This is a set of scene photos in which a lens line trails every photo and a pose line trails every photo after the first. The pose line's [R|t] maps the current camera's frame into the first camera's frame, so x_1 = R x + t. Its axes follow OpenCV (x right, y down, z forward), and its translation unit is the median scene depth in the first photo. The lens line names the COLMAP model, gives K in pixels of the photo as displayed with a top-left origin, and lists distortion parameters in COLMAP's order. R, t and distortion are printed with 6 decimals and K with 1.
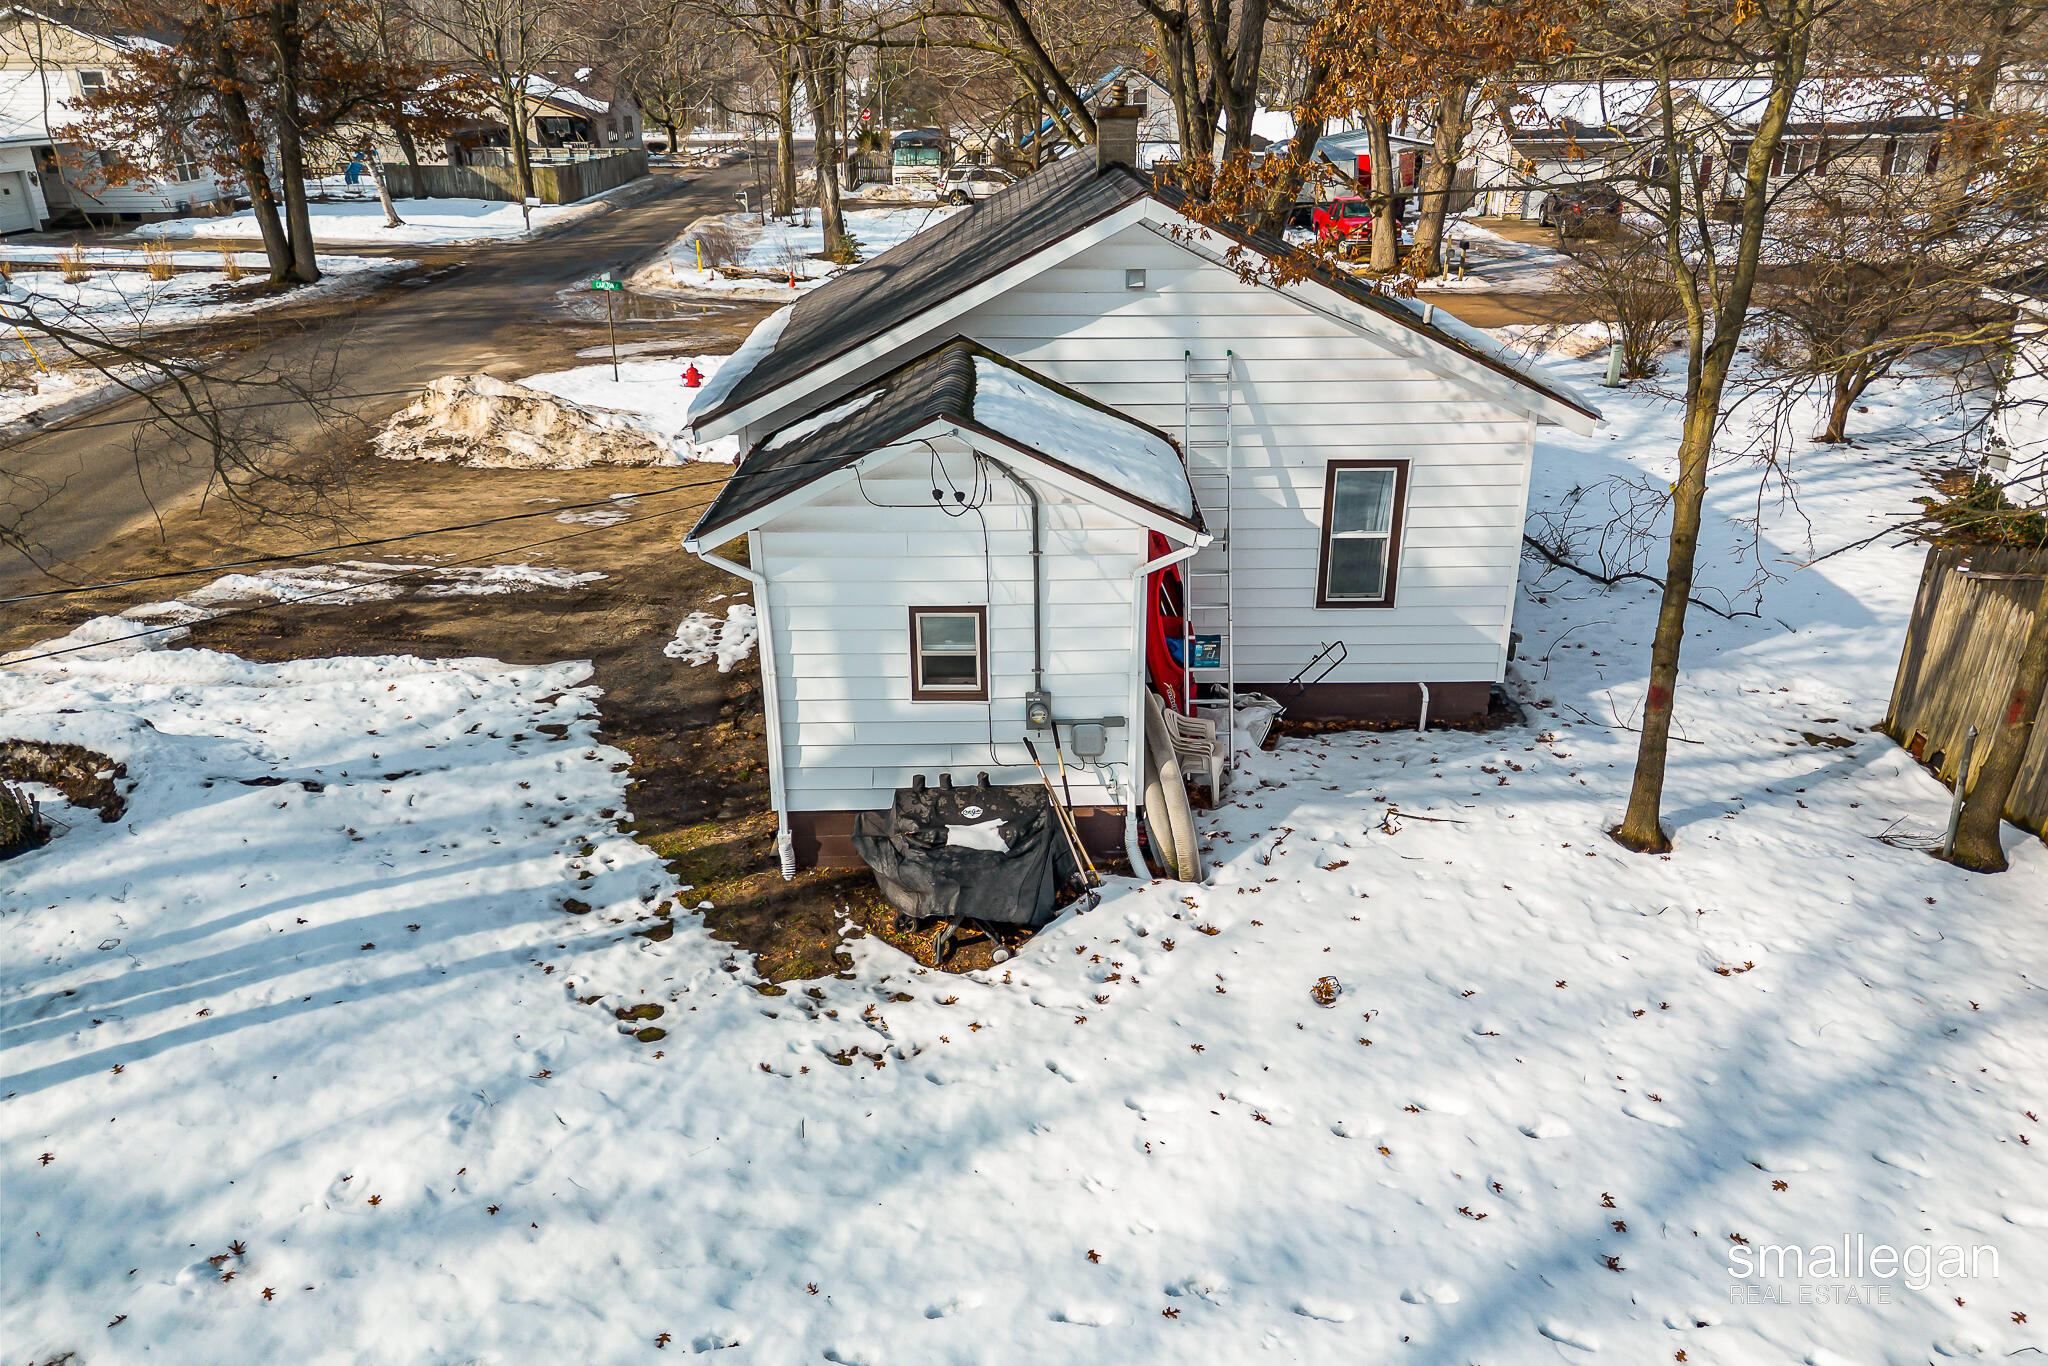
lens RADIAL K [[1448.2, 0, 1024.0], [0, 1448.2, 683.0], [0, 0, 1]] dist [0.062803, -0.054105]
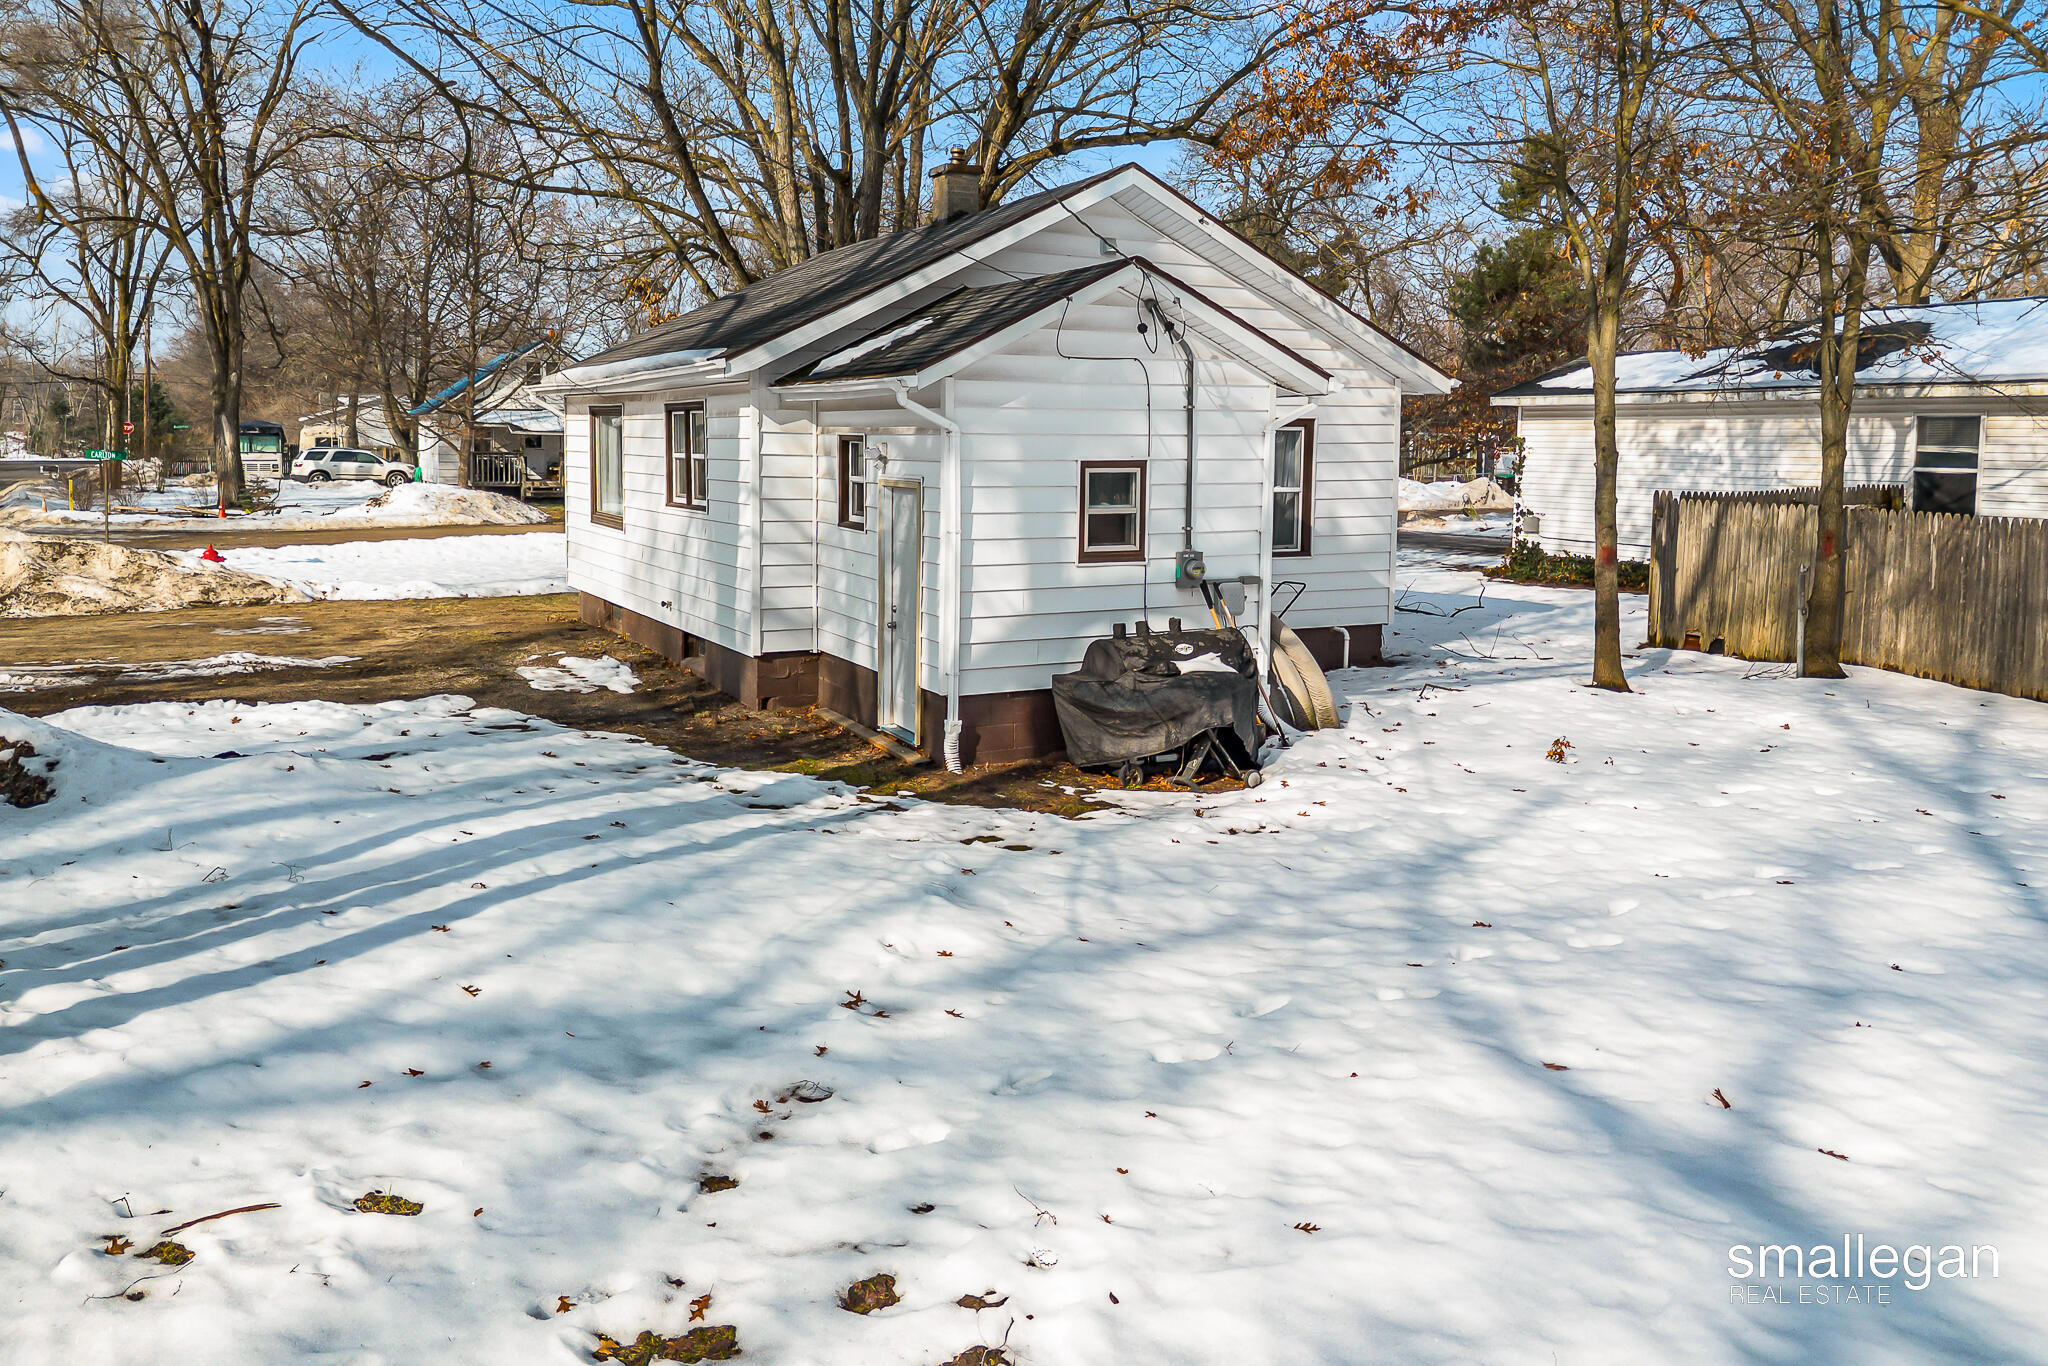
lens RADIAL K [[1524.1, 0, 975.4], [0, 1524.1, 513.4], [0, 0, 1]] dist [0.065436, -0.072007]
pose [[0.894809, -0.001963, 0.446445, -0.567454], [0.156981, 0.937517, -0.310514, 0.274446], [-0.417940, 0.347934, 0.839207, 0.140547]]
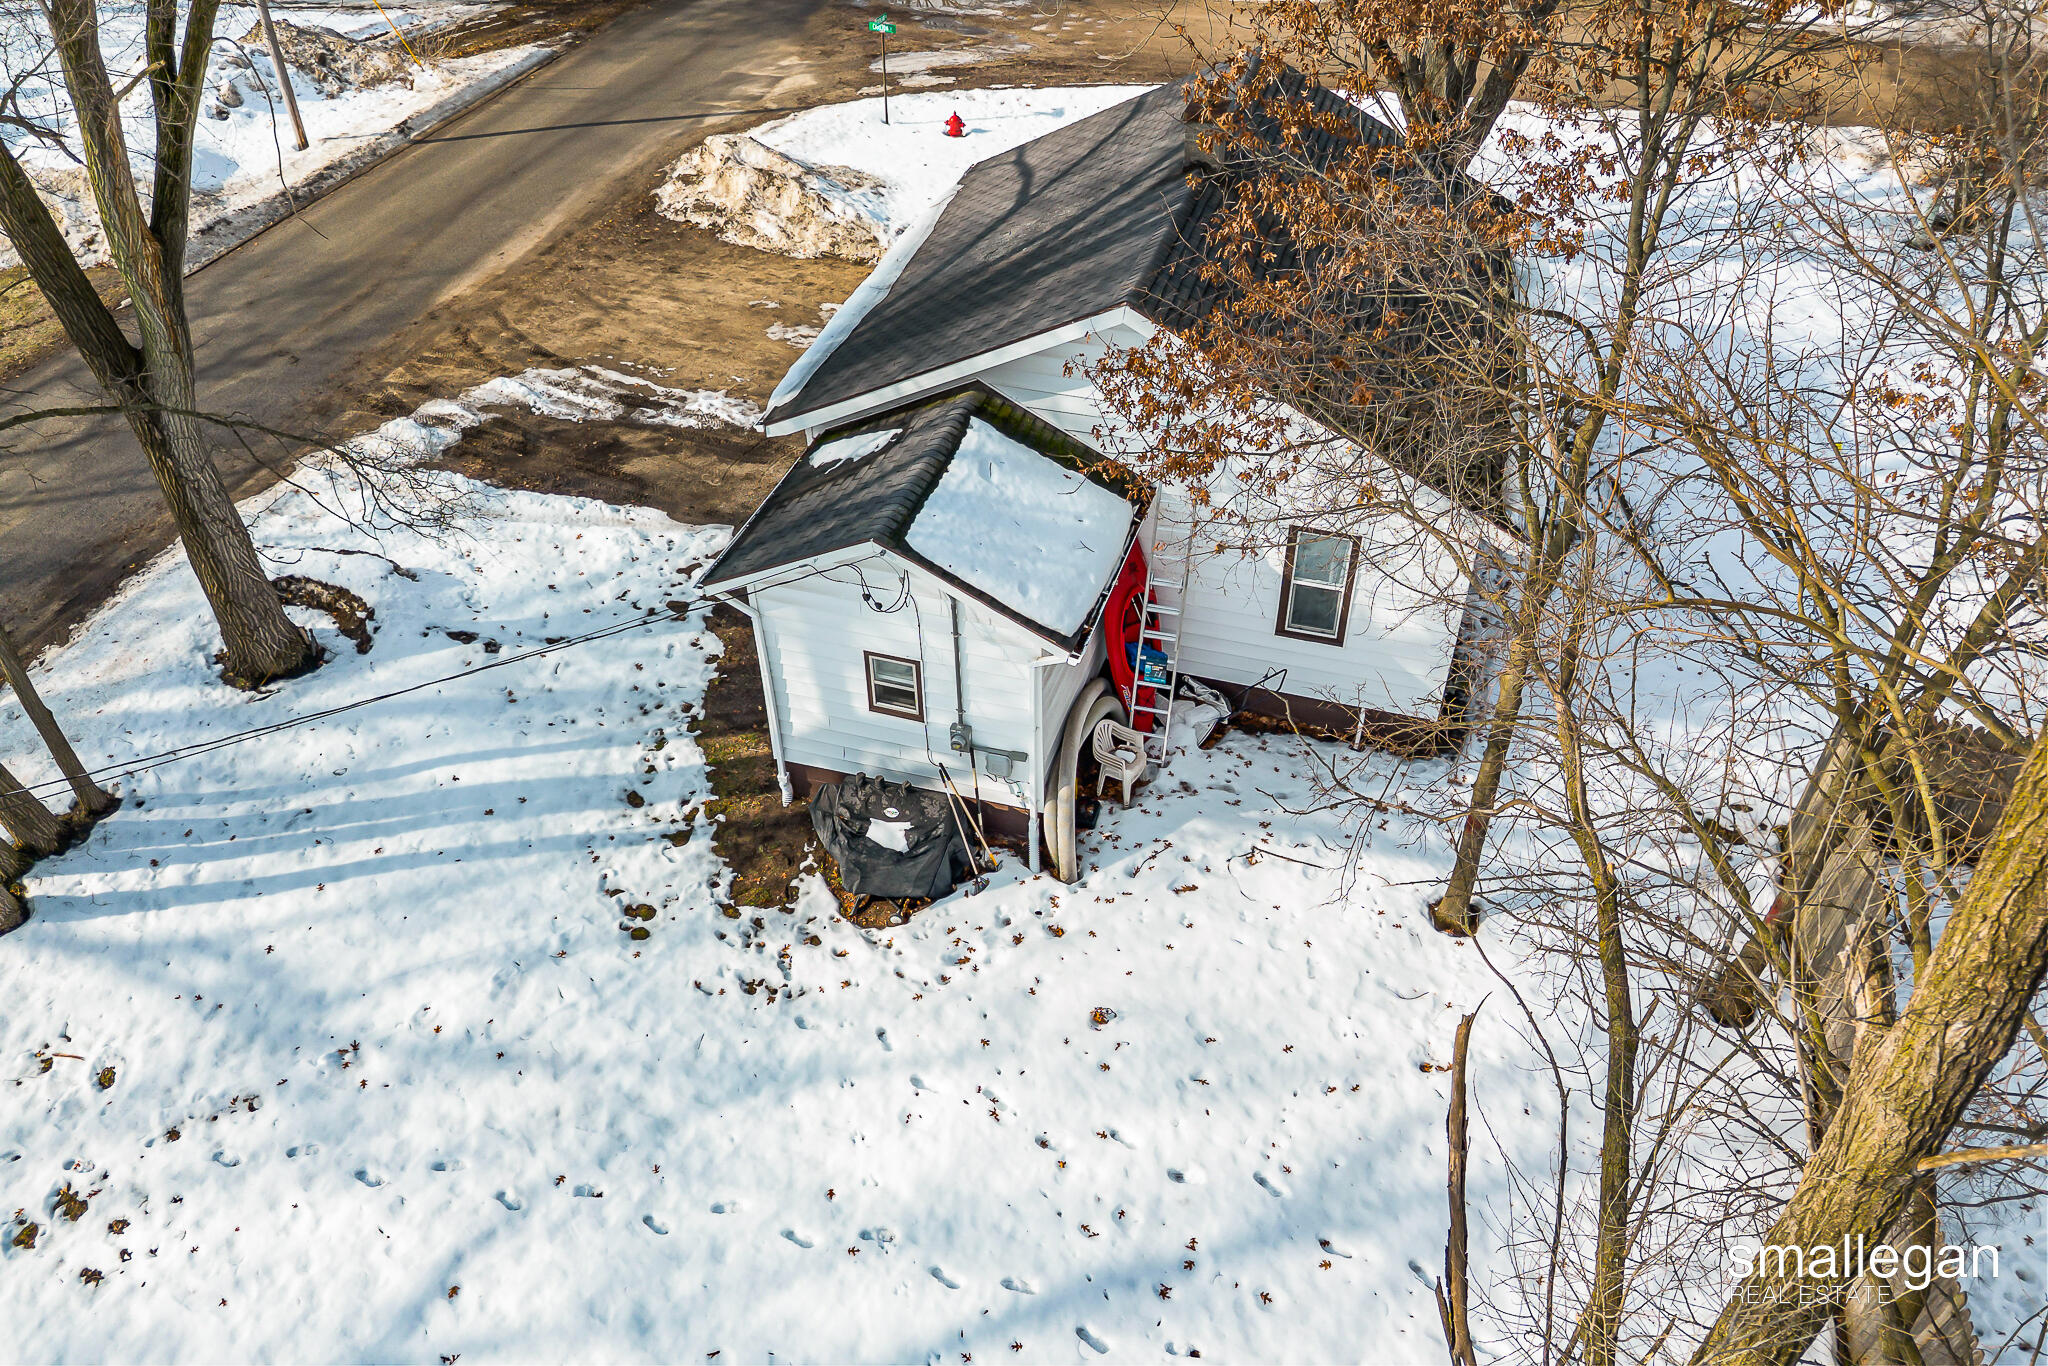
lens RADIAL K [[1448.2, 0, 1024.0], [0, 1448.2, 683.0], [0, 0, 1]] dist [0.062803, -0.054105]
pose [[0.955581, 0.189222, -0.225964, 0.320337], [-0.113771, 0.944085, 0.309452, -0.400070], [0.271884, -0.269998, 0.923678, -0.136197]]
